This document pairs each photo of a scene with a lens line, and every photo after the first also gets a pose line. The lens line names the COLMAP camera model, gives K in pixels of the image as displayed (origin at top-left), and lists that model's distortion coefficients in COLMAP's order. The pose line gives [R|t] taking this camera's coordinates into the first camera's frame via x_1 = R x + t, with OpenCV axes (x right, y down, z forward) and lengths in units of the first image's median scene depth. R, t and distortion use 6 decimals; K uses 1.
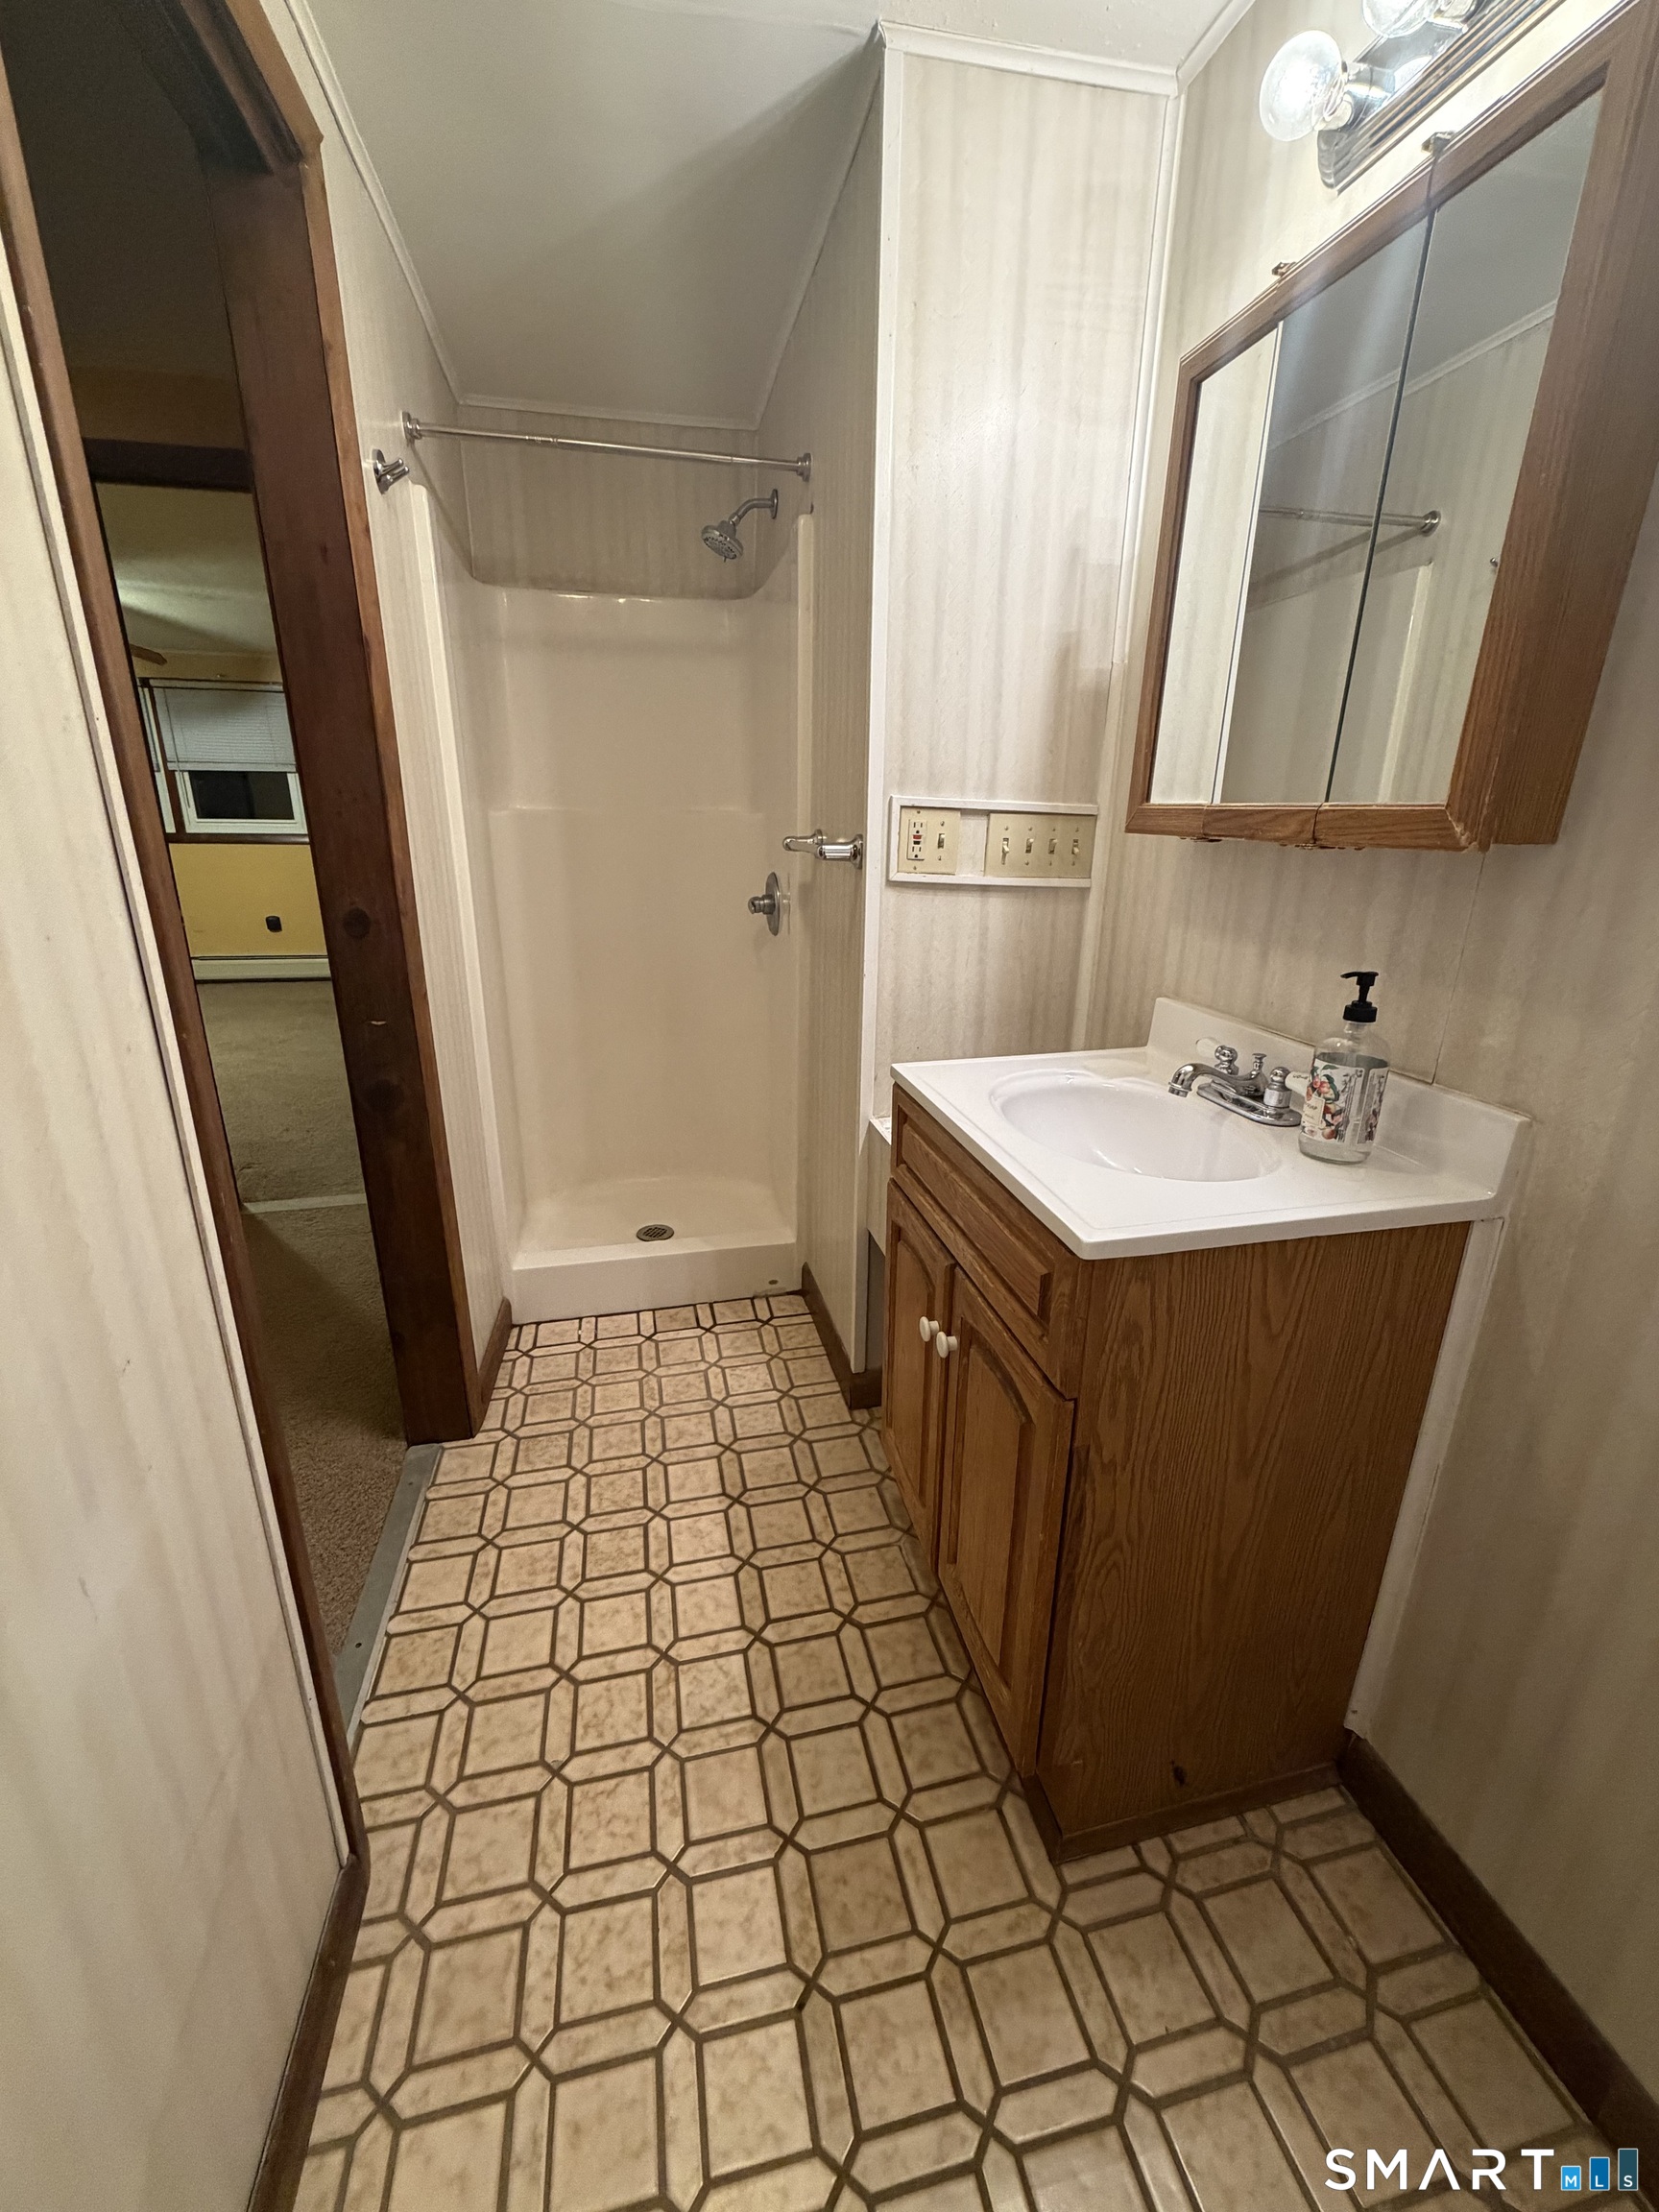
lens RADIAL K [[876.7, 0, 829.6], [0, 876.7, 1103.4], [0, 0, 1]] dist [-0.000072, -0.000953]
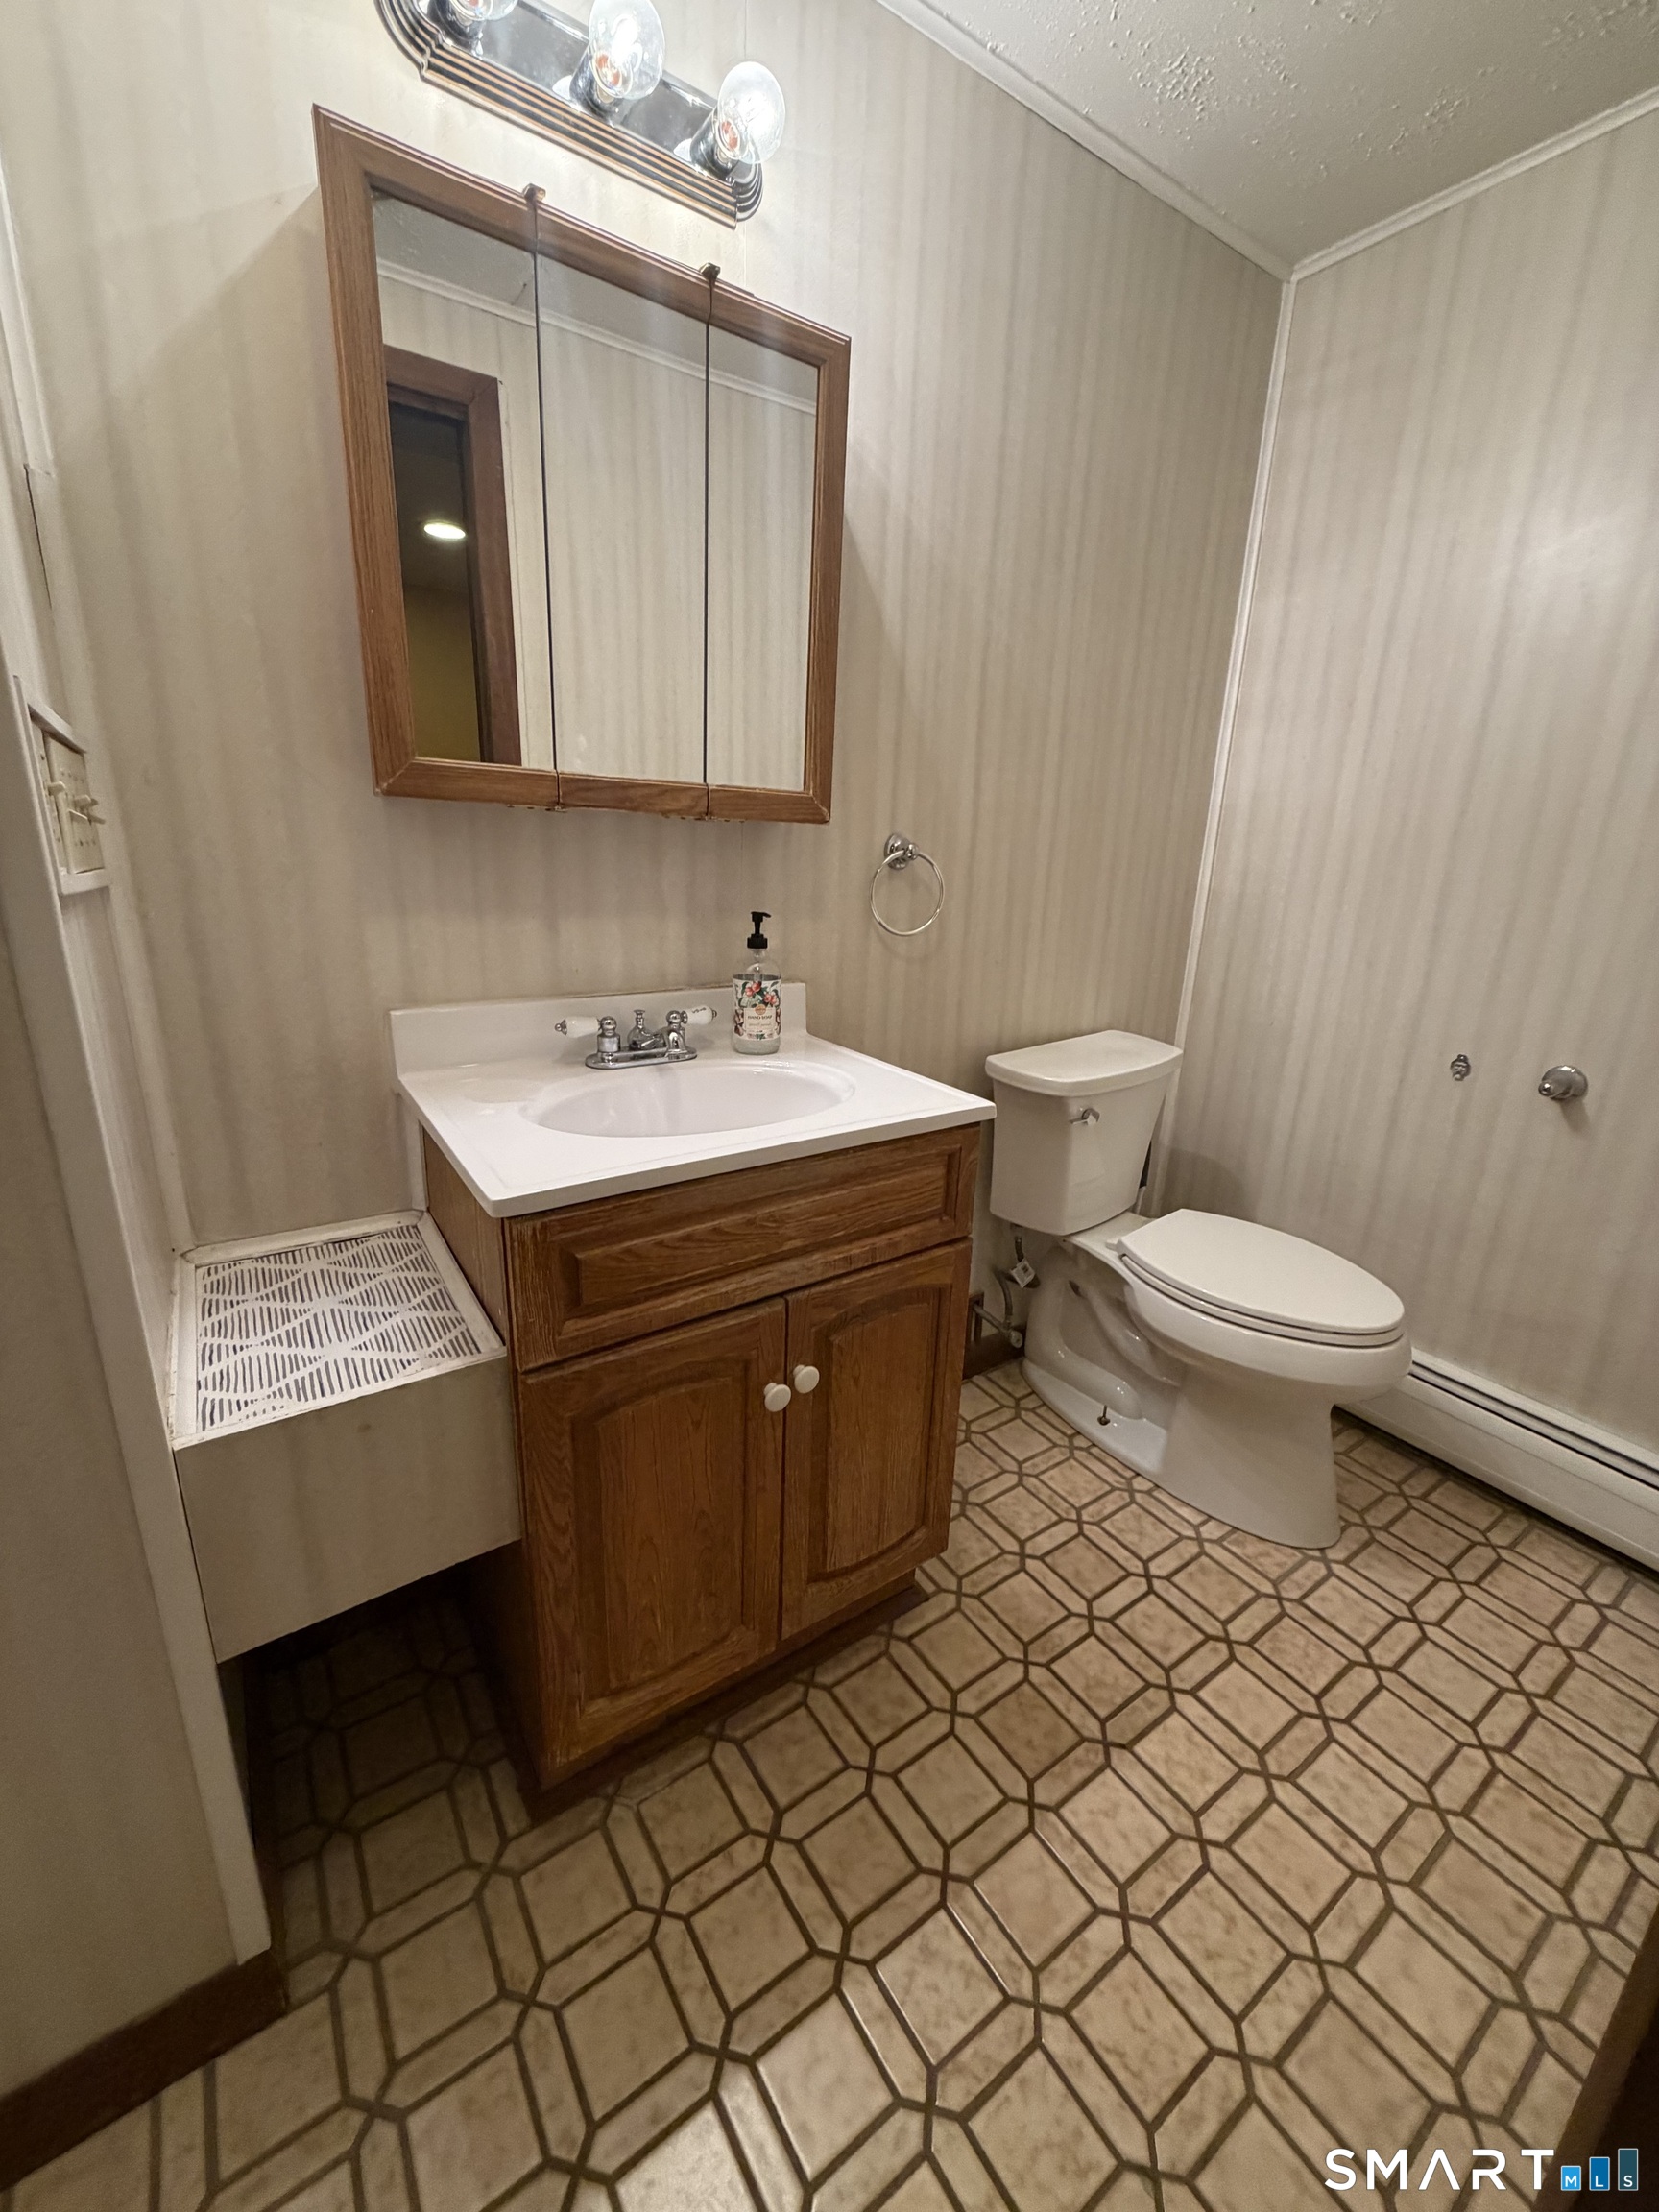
lens RADIAL K [[876.7, 0, 824.8], [0, 876.7, 1101.6], [0, 0, 1]] dist [-0.000072, -0.000953]
pose [[-0.369239, -0.290204, 0.882862, -0.540256], [0.251744, 0.883241, 0.395615, -0.301024], [-0.894588, 0.368331, -0.253070, 1.018696]]
